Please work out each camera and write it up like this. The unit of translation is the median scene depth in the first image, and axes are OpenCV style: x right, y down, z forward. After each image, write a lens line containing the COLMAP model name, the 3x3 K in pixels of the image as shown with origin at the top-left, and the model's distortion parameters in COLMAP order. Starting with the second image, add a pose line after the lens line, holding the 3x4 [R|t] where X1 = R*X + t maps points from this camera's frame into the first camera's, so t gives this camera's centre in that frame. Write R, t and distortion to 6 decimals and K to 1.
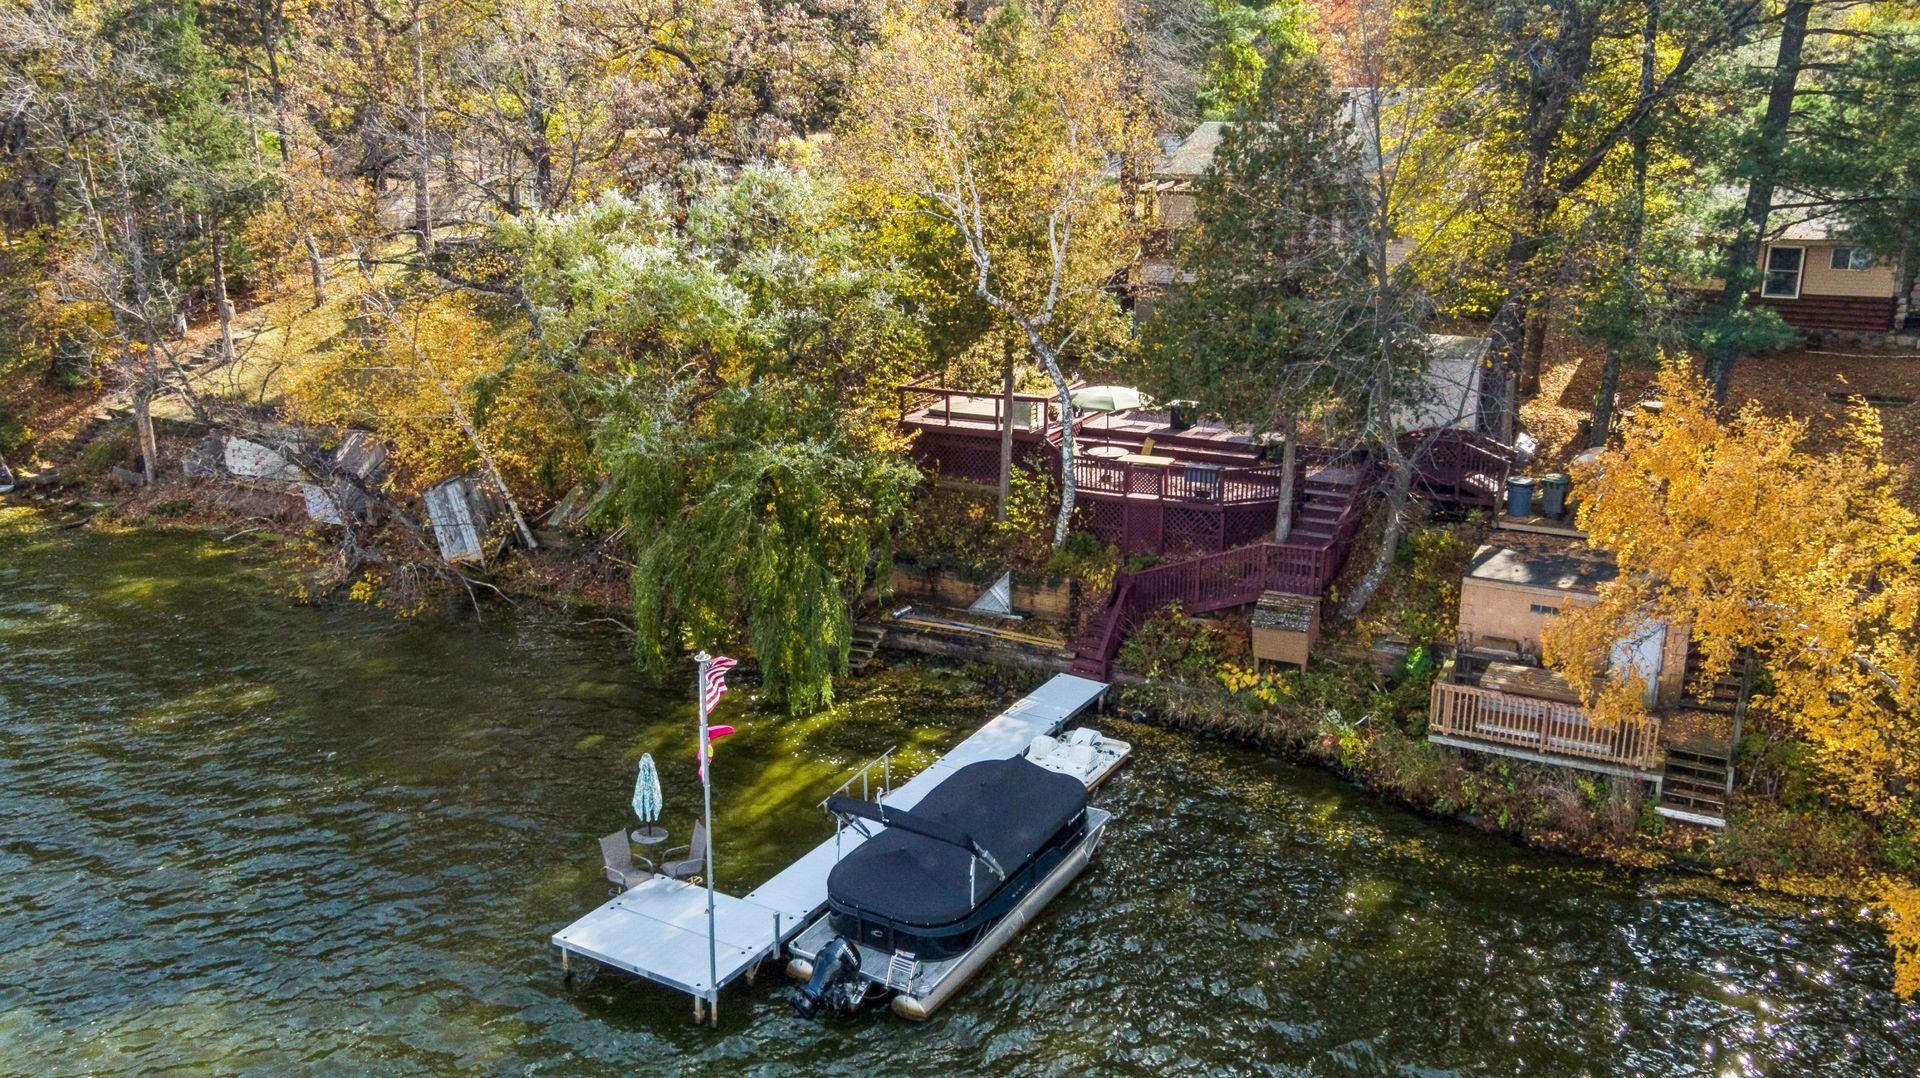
lens RADIAL K [[1470.1, 0, 960.2], [0, 1470.1, 532.0], [0, 0, 1]] dist [0.034121, -0.010868]
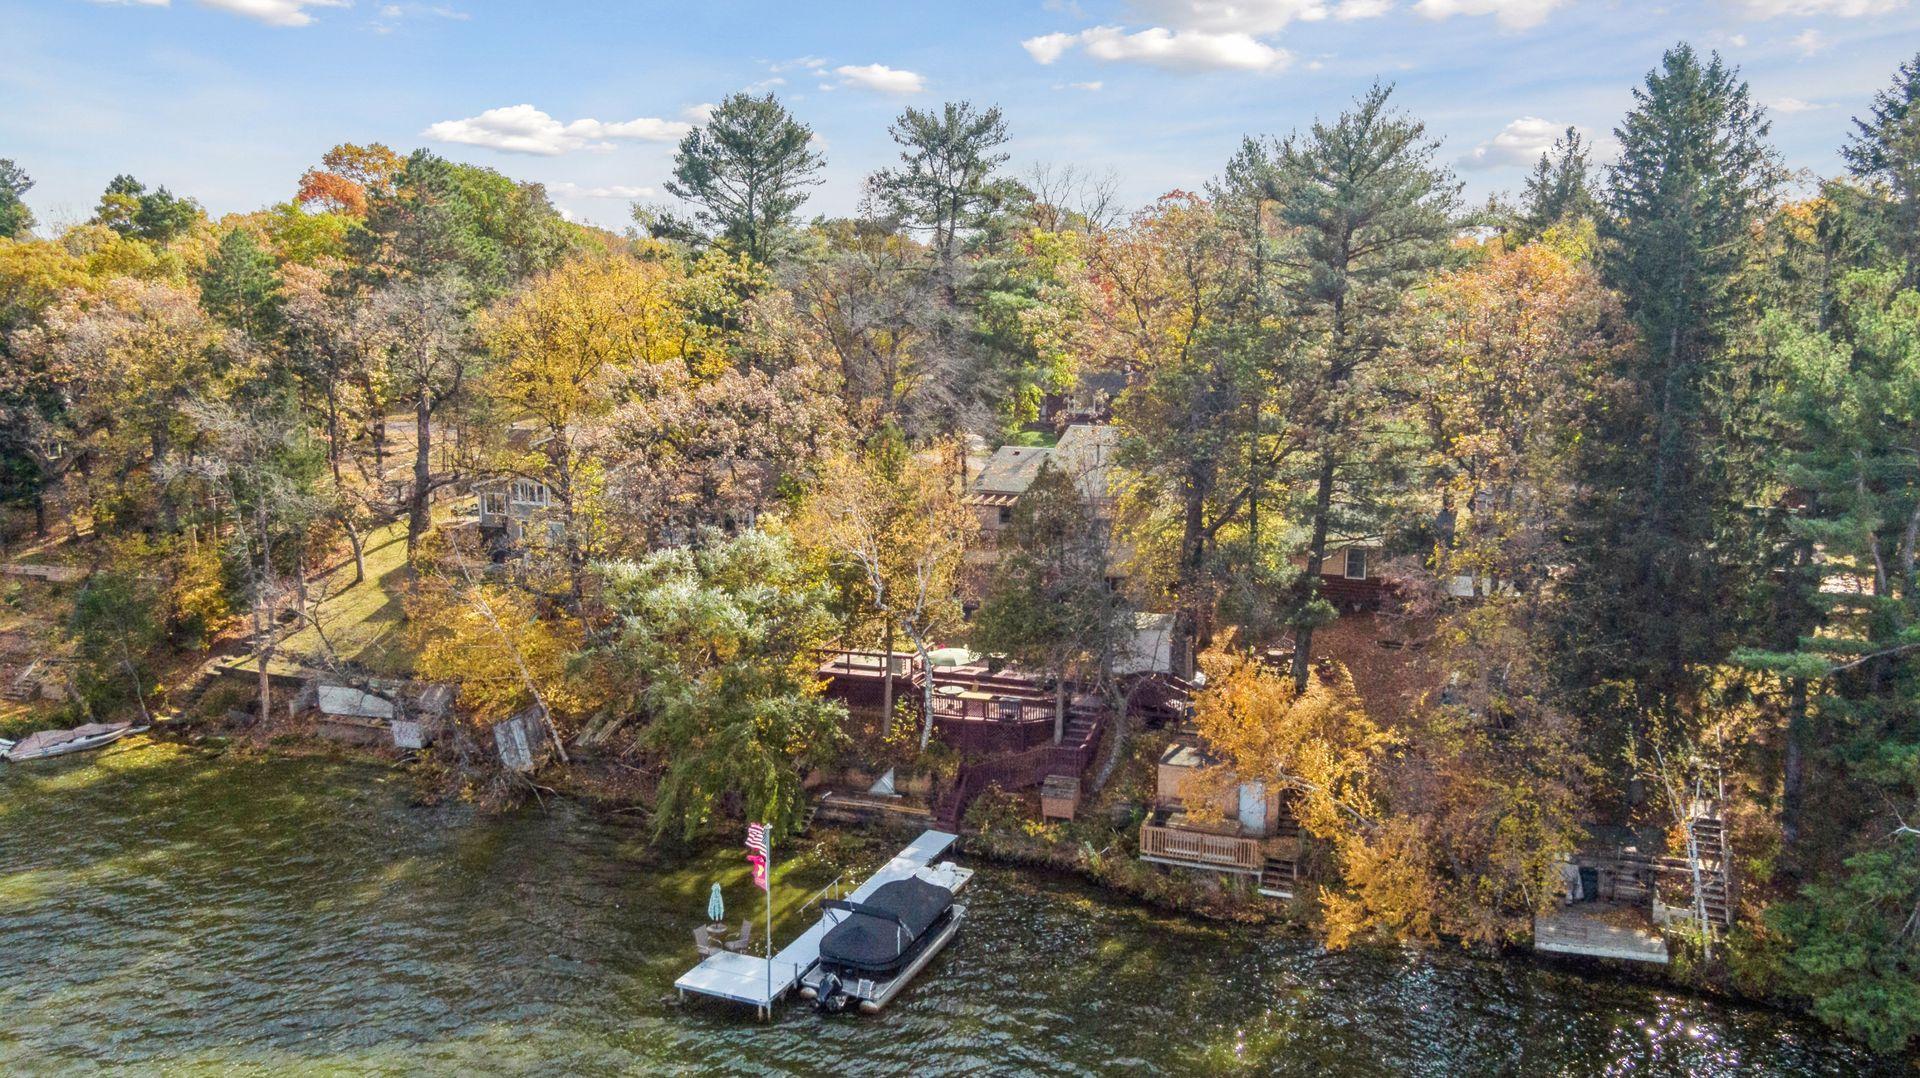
lens RADIAL K [[1470.1, 0, 979.3], [0, 1470.1, 540.3], [0, 0, 1]] dist [0.034121, -0.010868]
pose [[0.989313, -0.012978, 0.145231, -0.114996], [0.028111, 0.994321, -0.102641, -0.057701], [-0.143074, 0.105626, 0.984059, -0.688657]]
